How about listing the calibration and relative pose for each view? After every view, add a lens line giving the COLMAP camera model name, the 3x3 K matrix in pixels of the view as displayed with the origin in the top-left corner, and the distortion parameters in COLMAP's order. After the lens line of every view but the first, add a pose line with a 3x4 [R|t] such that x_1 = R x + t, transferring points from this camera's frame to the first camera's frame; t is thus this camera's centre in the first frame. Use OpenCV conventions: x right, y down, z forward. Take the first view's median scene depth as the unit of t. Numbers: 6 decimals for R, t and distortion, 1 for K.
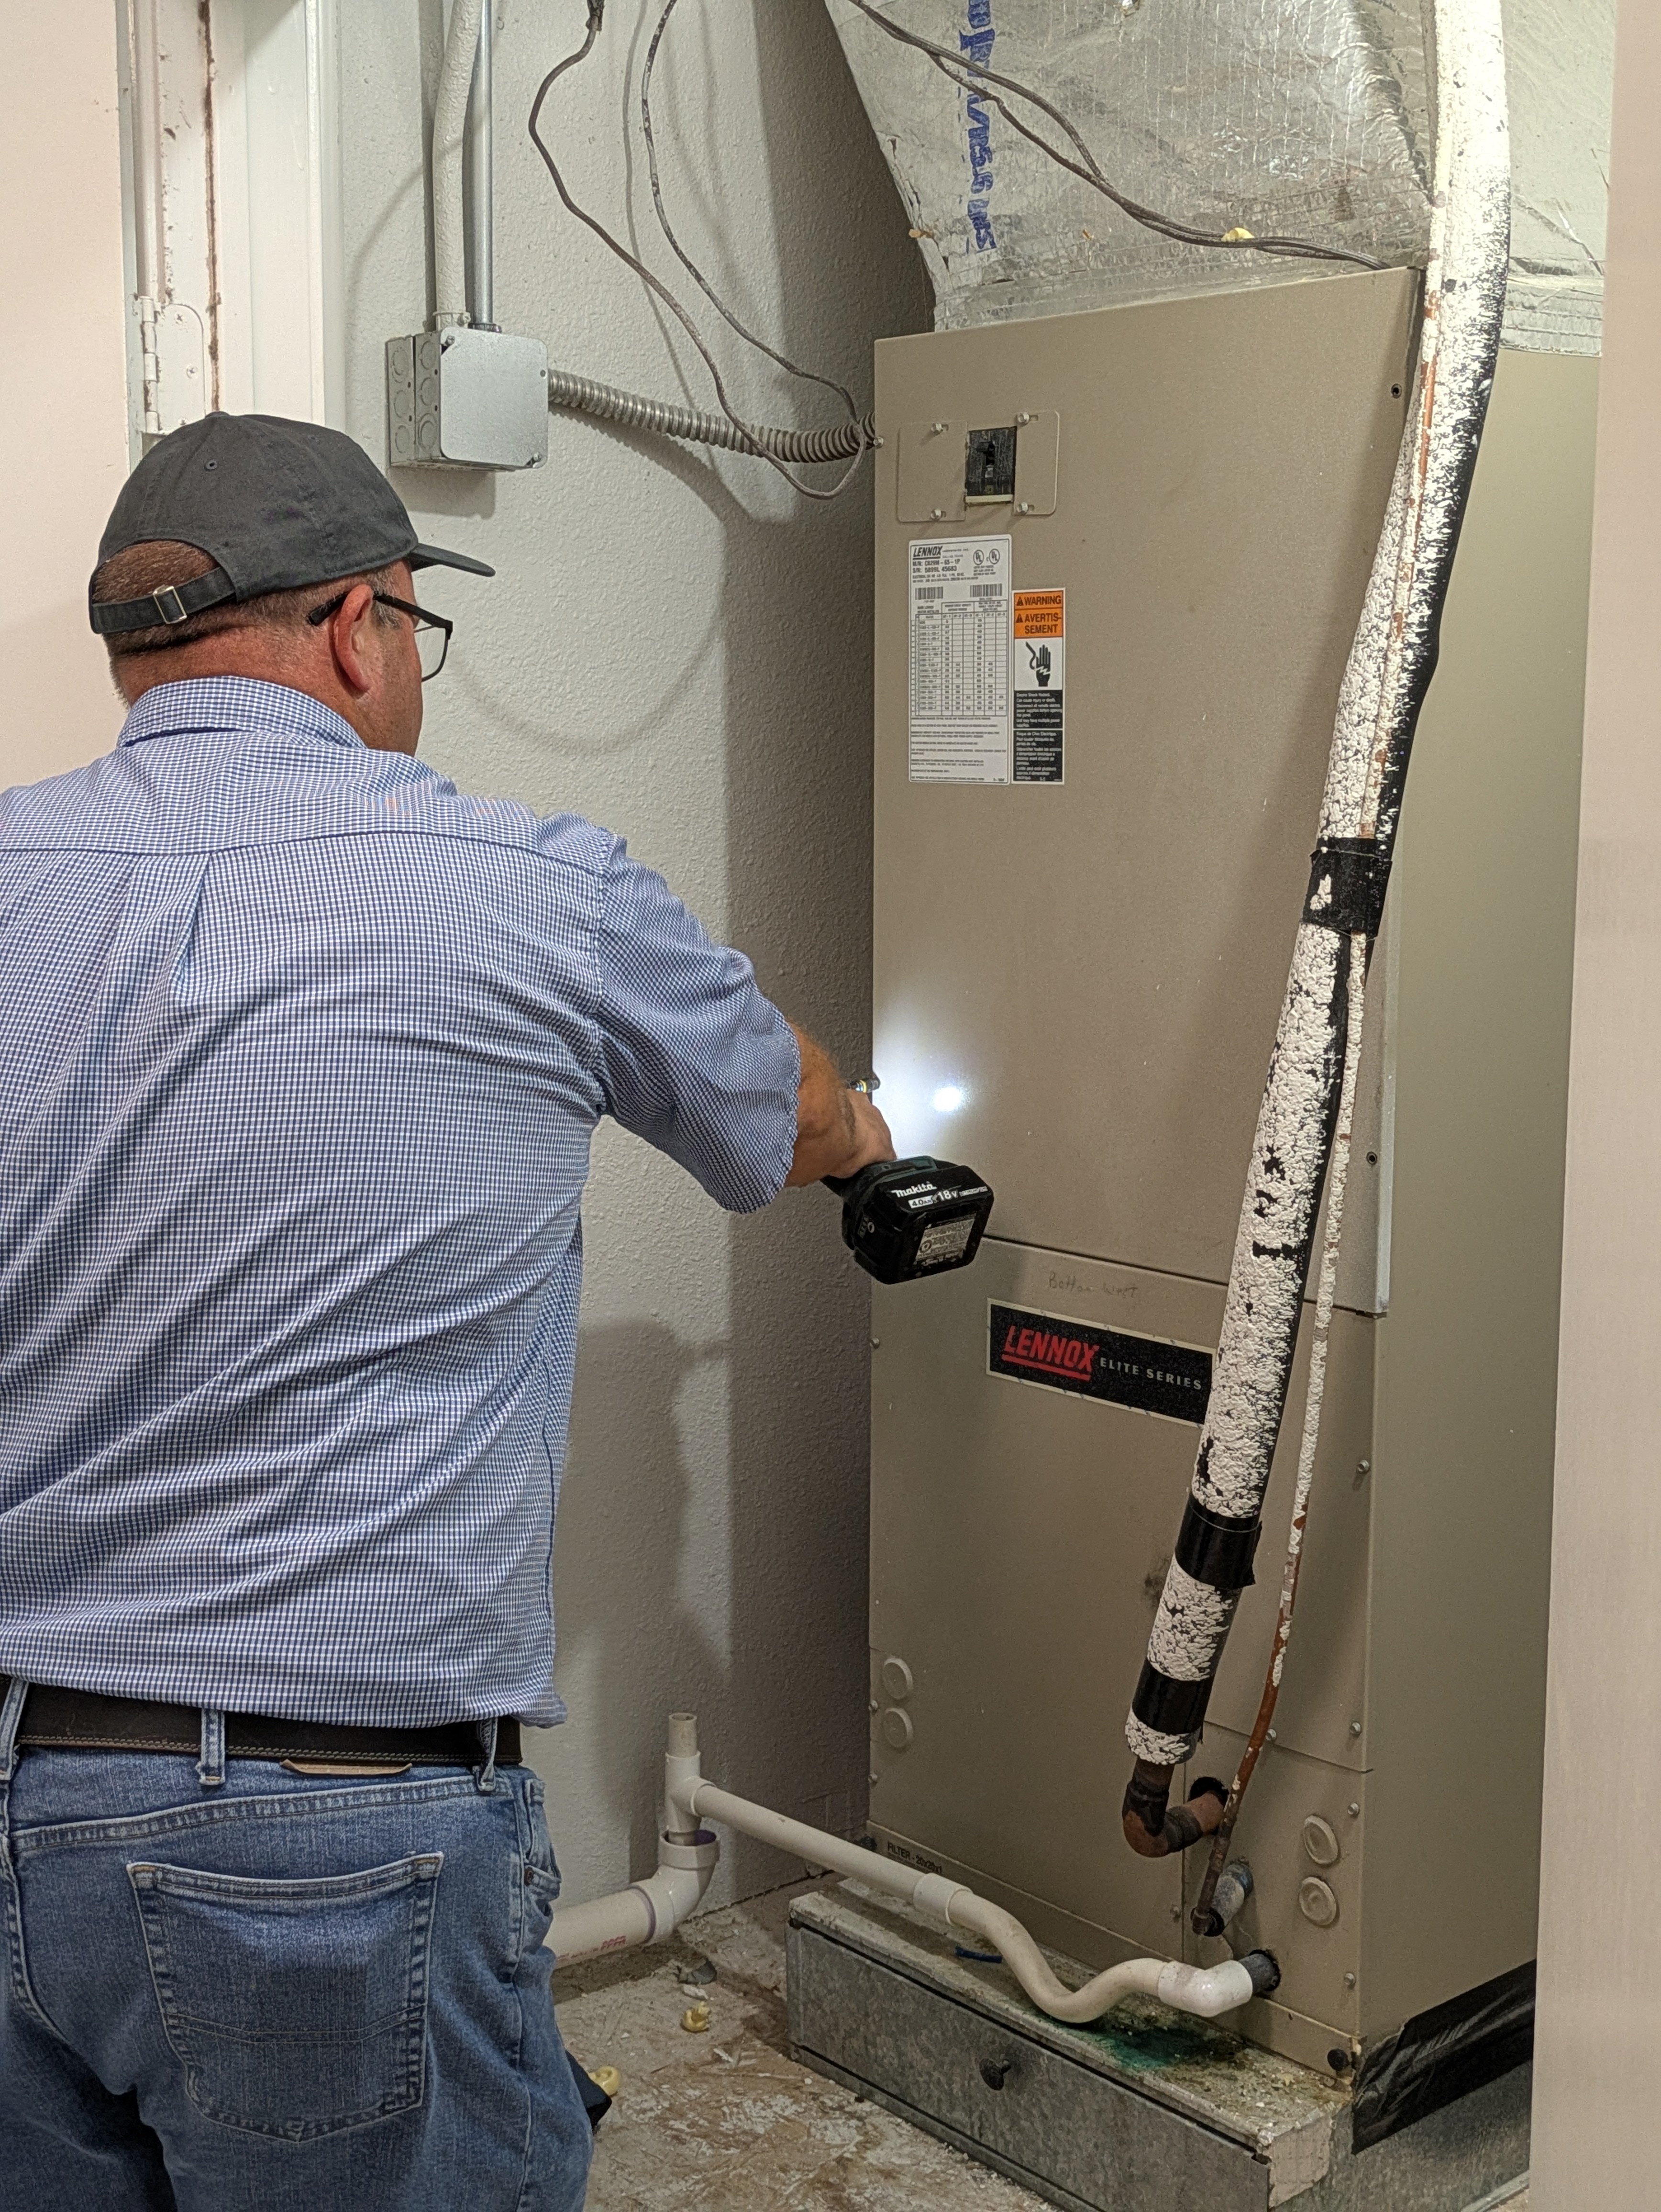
lens RADIAL K [[2786.2, 0, 899.0], [0, 2786.2, 1104.1], [0, 0, 1]] dist [0.077422, -0.080893]
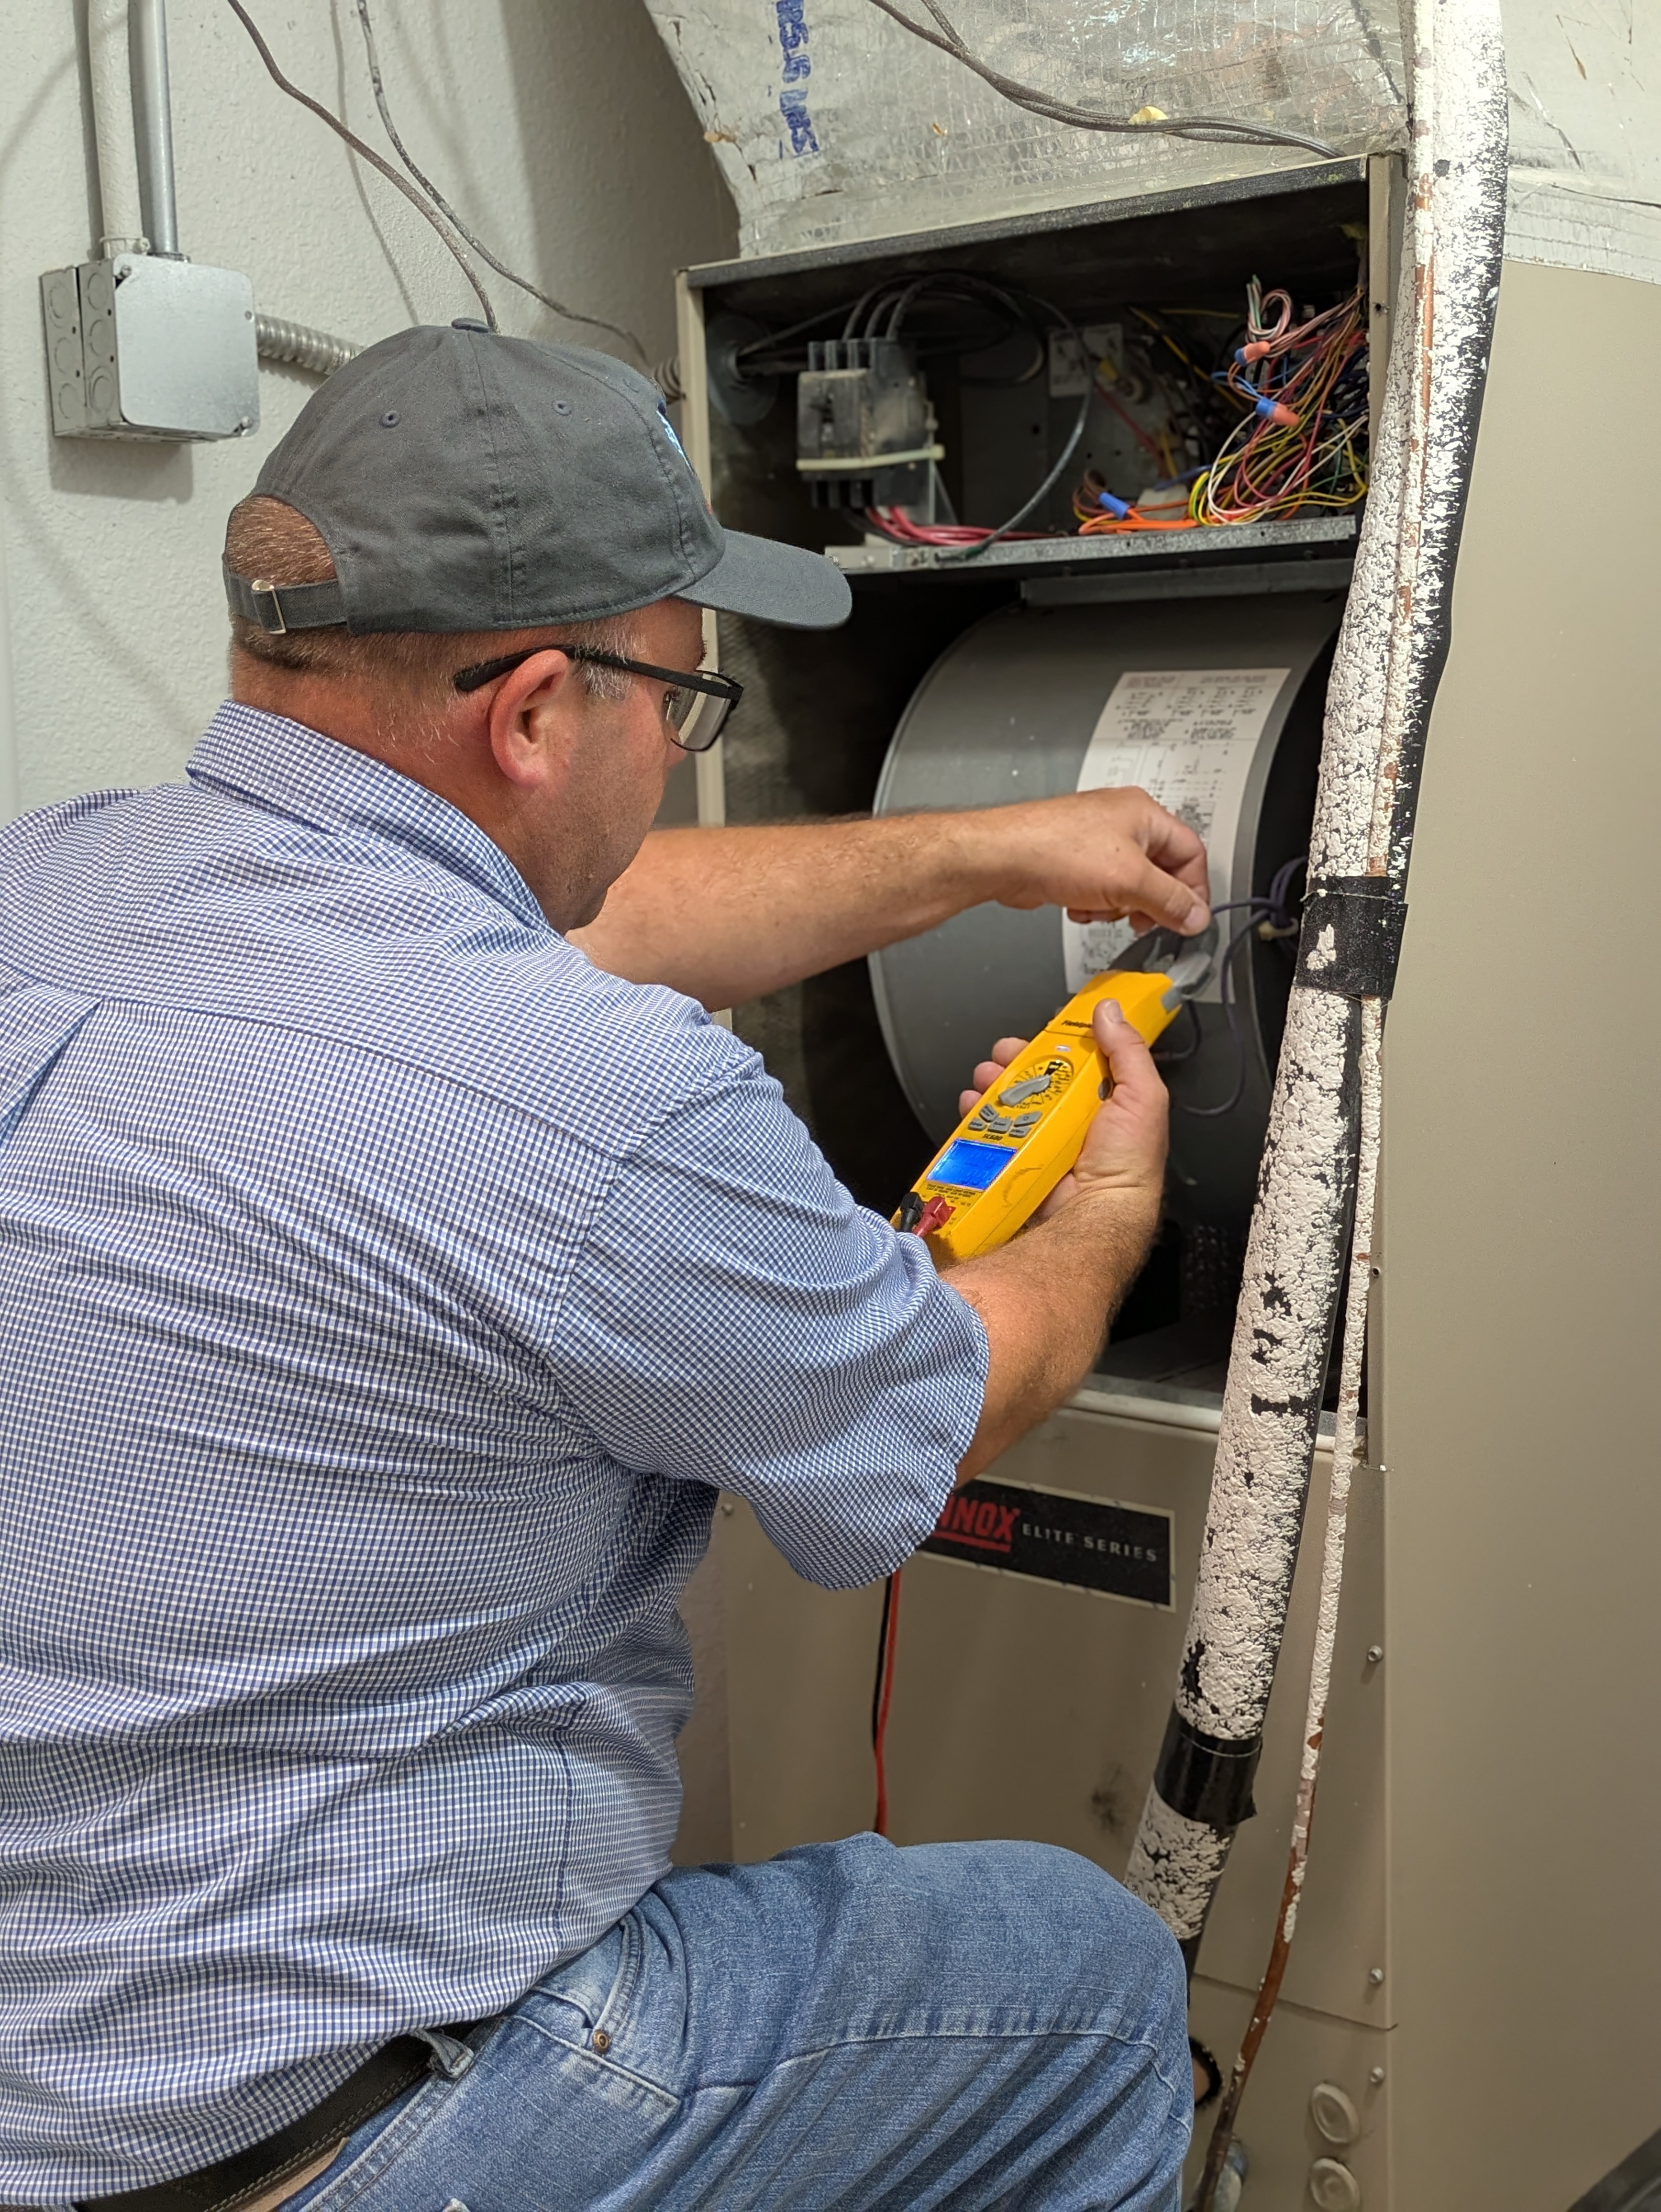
lens RADIAL K [[2807.1, 0, 949.4], [0, 2807.1, 1138.3], [0, 0, 1]] dist [0.088937, -0.133624]
pose [[0.991027, -0.050656, 0.123691, -0.051037], [0.049807, 0.998709, 0.009945, -0.034559], [-0.124035, -0.003695, 0.992271, 0.225325]]
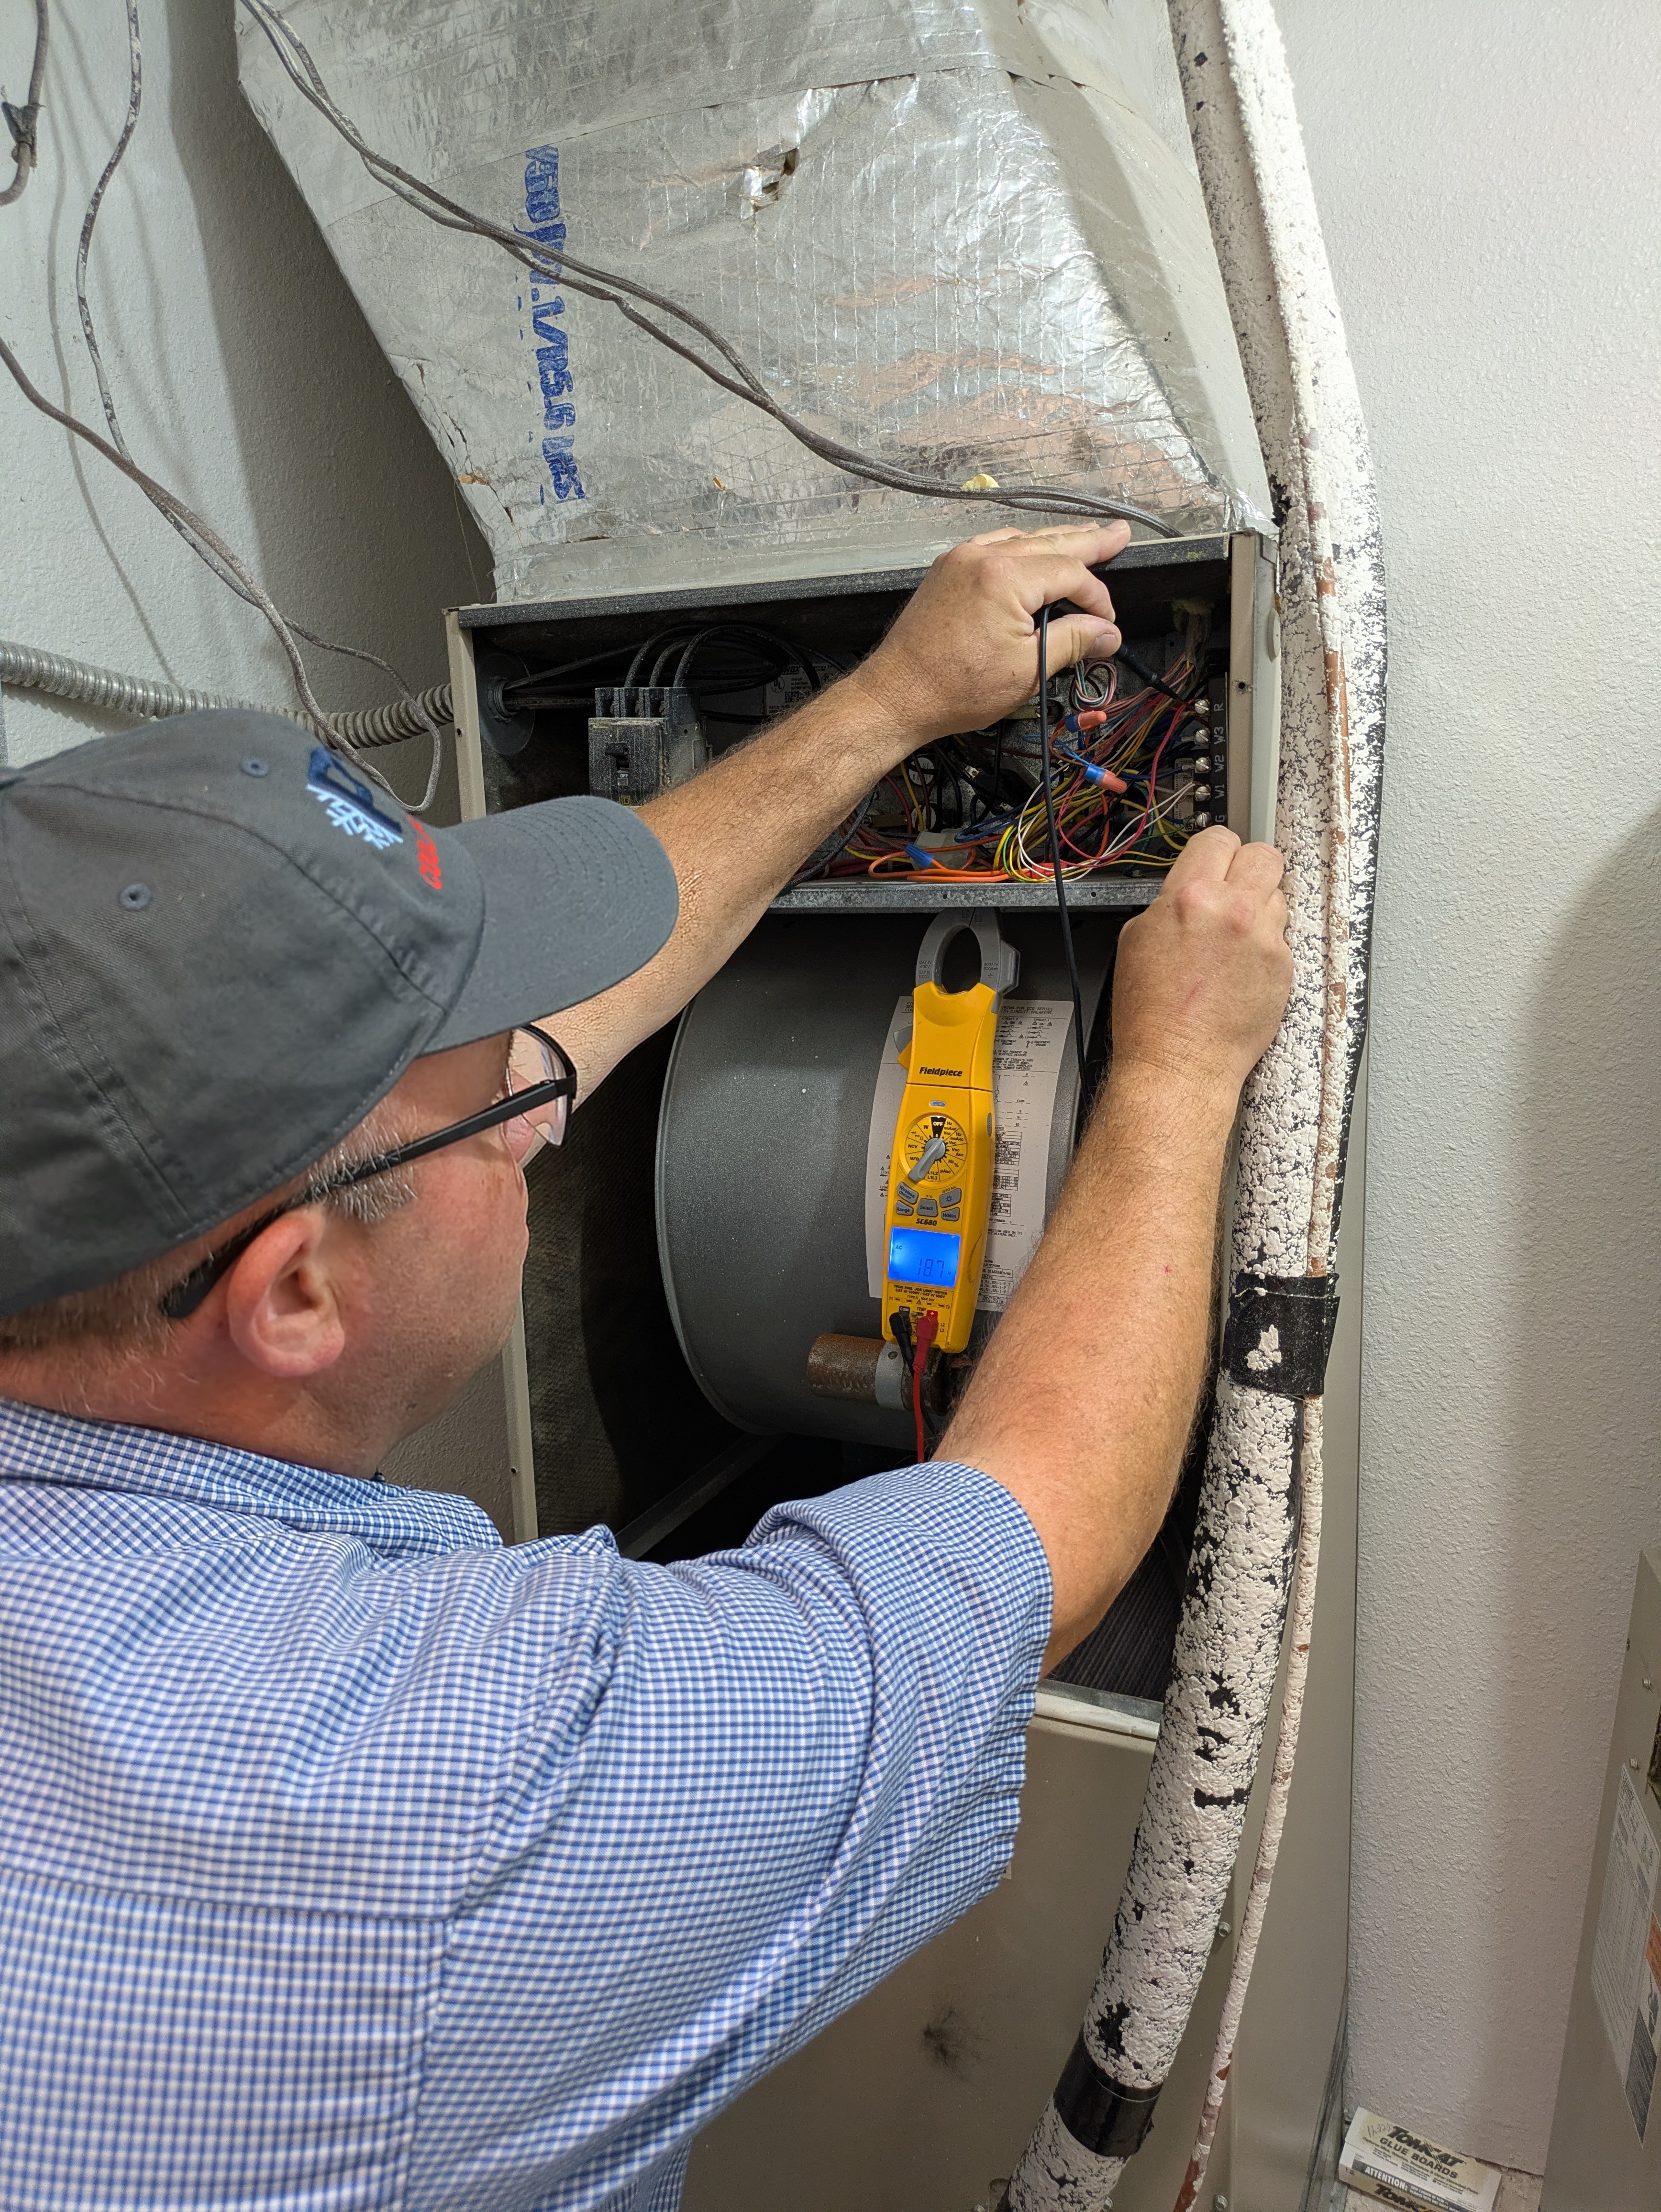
lens RADIAL K [[1643.3, 0, 826.1], [0, 1643.3, 1119.8], [0, 0, 1]] dist [0.050980, -0.047242]
pose [[0.926684, -0.107474, 0.360146, -0.113695], [0.091655, 0.993935, 0.060770, -0.172341], [-0.364493, -0.023305, 0.930914, 0.608886]]
